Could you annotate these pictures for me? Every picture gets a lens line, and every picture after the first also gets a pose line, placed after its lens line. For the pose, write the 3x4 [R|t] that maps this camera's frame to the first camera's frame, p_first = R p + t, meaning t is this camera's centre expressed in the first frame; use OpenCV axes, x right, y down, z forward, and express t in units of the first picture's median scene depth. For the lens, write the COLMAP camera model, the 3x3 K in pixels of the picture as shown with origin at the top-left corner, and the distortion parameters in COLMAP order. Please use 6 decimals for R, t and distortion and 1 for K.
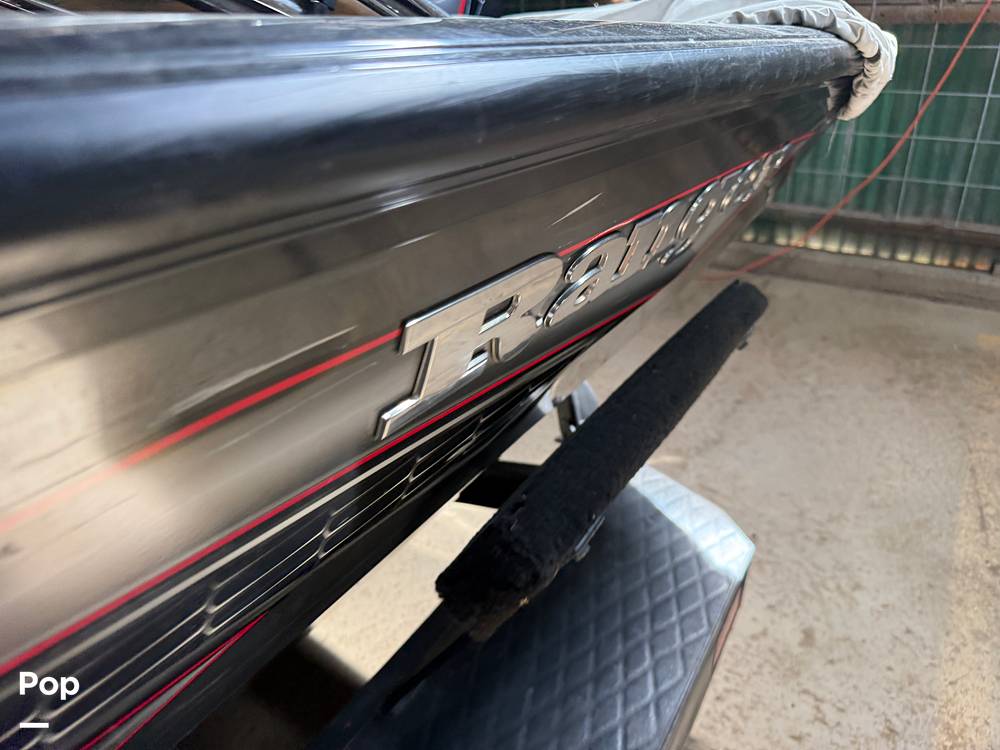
lens RADIAL K [[692.1, 0, 497.3], [0, 692.1, 358.3], [0, 0, 1]] dist [-0.010248, -0.001020]
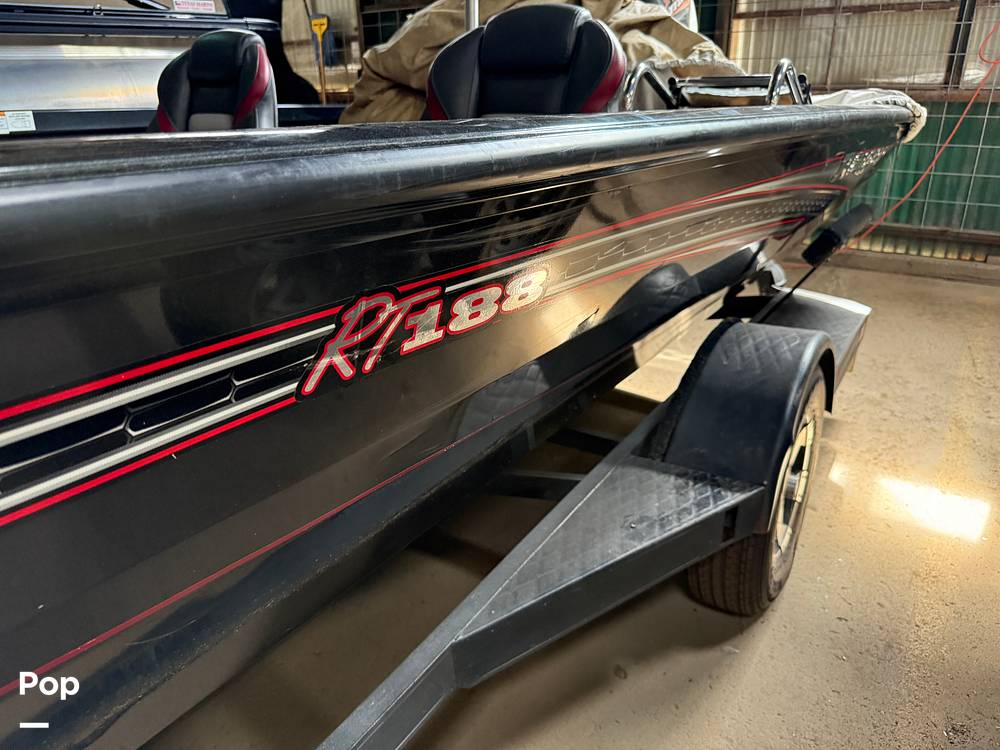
lens RADIAL K [[707.0, 0, 500.0], [0, 707.0, 375.0], [0, 0, 1]] dist [0.102818, -0.113741]
pose [[0.999696, 0.024577, 0.002018, -0.638581], [-0.024368, 0.997090, -0.072238, 0.487441], [-0.003787, 0.072167, 0.997385, -1.041510]]
